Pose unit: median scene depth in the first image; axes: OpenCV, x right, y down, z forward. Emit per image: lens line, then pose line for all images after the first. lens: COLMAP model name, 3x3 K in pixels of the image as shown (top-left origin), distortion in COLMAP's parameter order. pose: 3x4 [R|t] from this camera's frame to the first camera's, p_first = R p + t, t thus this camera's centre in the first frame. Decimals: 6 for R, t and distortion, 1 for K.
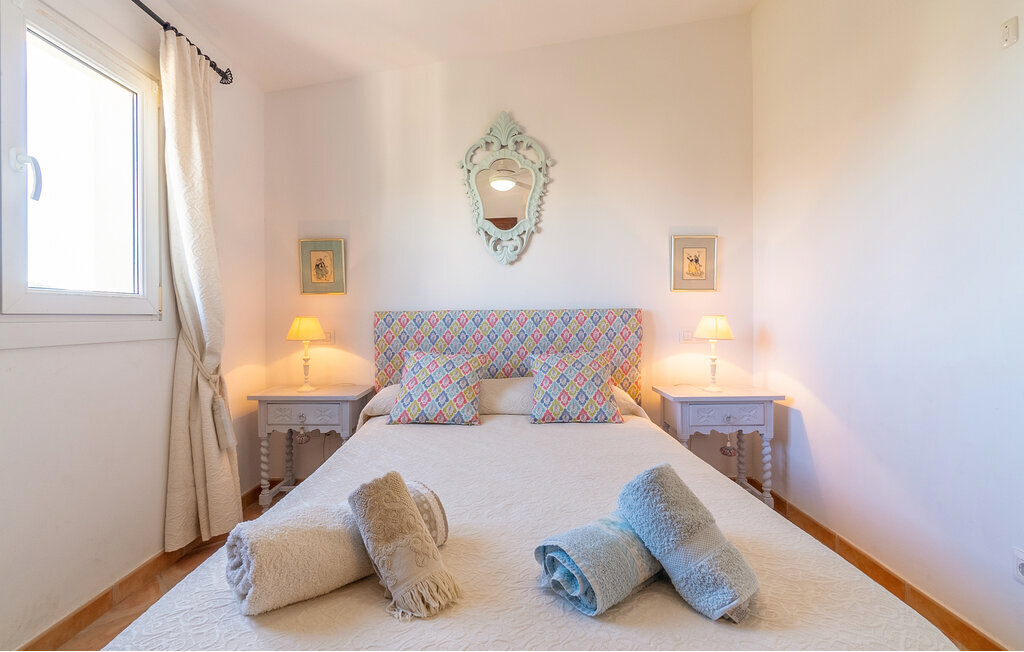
lens RADIAL K [[457.2, 0, 512.0], [0, 457.2, 326.0], [0, 0, 1]] dist [0.000888, -0.000059]
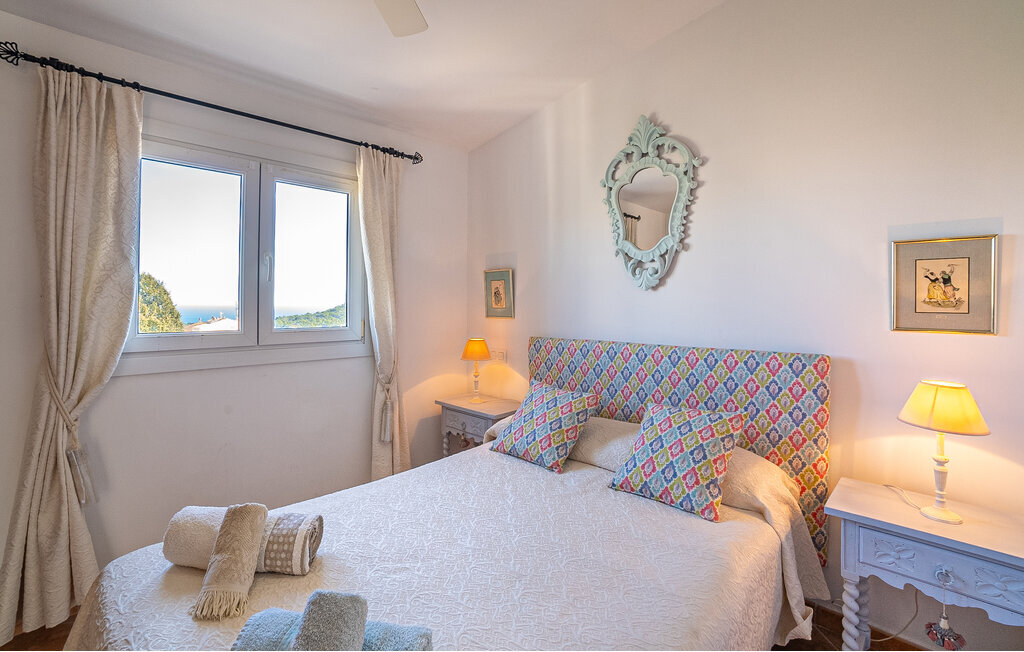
lens RADIAL K [[466.4, 0, 512.3], [0, 466.4, 305.8], [0, 0, 1]] dist [-0.043705, 0.016060]
pose [[0.705656, 0.013717, -0.708421, 0.429142], [-0.023029, 0.999728, -0.003582, -0.097411], [0.708180, 0.018842, 0.705781, 0.209656]]
